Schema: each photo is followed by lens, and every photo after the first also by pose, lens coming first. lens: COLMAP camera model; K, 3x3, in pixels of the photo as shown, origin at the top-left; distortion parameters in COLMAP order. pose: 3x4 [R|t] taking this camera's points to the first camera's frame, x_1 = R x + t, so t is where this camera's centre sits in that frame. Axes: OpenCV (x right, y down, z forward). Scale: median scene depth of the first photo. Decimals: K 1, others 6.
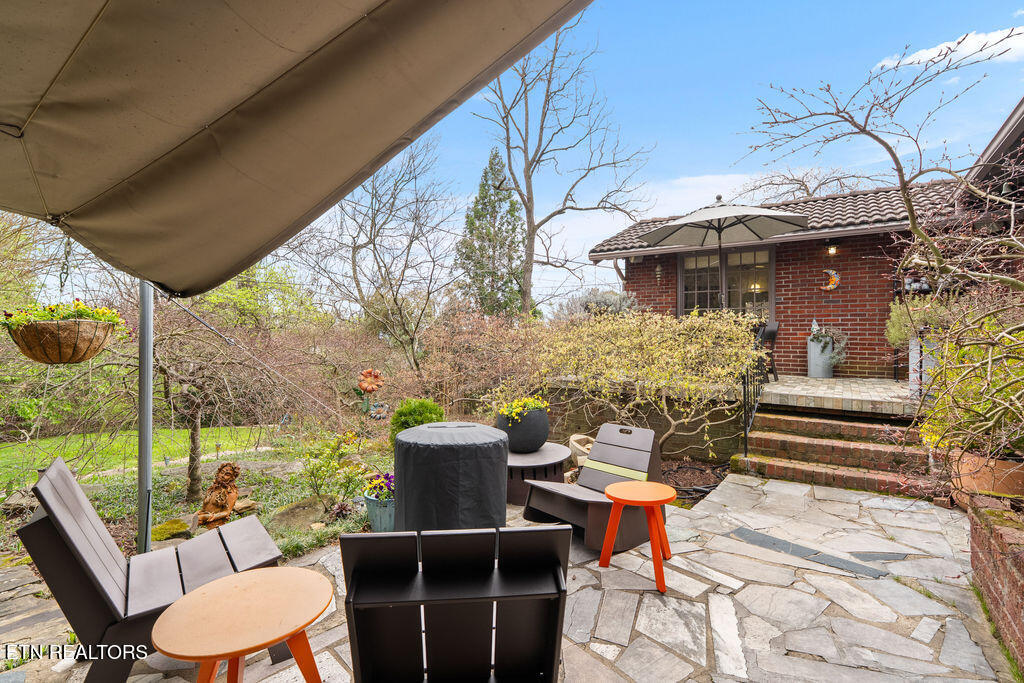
lens RADIAL K [[465.9, 0, 511.8], [0, 465.9, 340.0], [0, 0, 1]] dist [-0.002427, -0.000183]
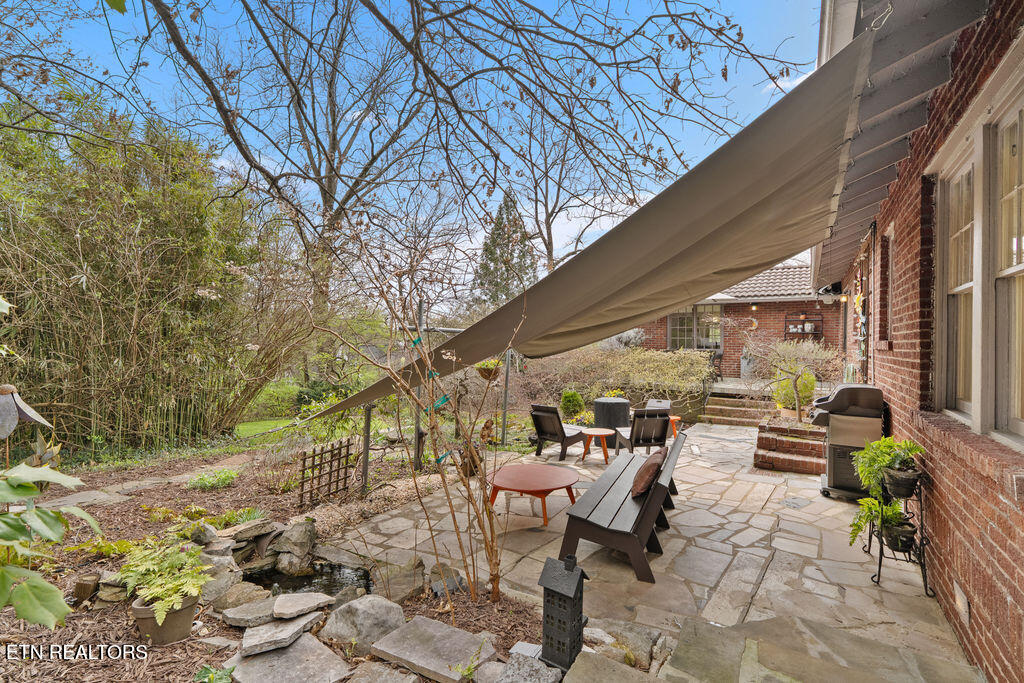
lens RADIAL K [[465.9, 0, 512.3], [0, 465.9, 344.8], [0, 0, 1]] dist [-0.002427, -0.000183]
pose [[0.998557, -0.006232, 0.053343, -0.371335], [0.005592, 0.999911, 0.012135, -0.085672], [-0.053414, -0.011819, 0.998503, -0.817004]]
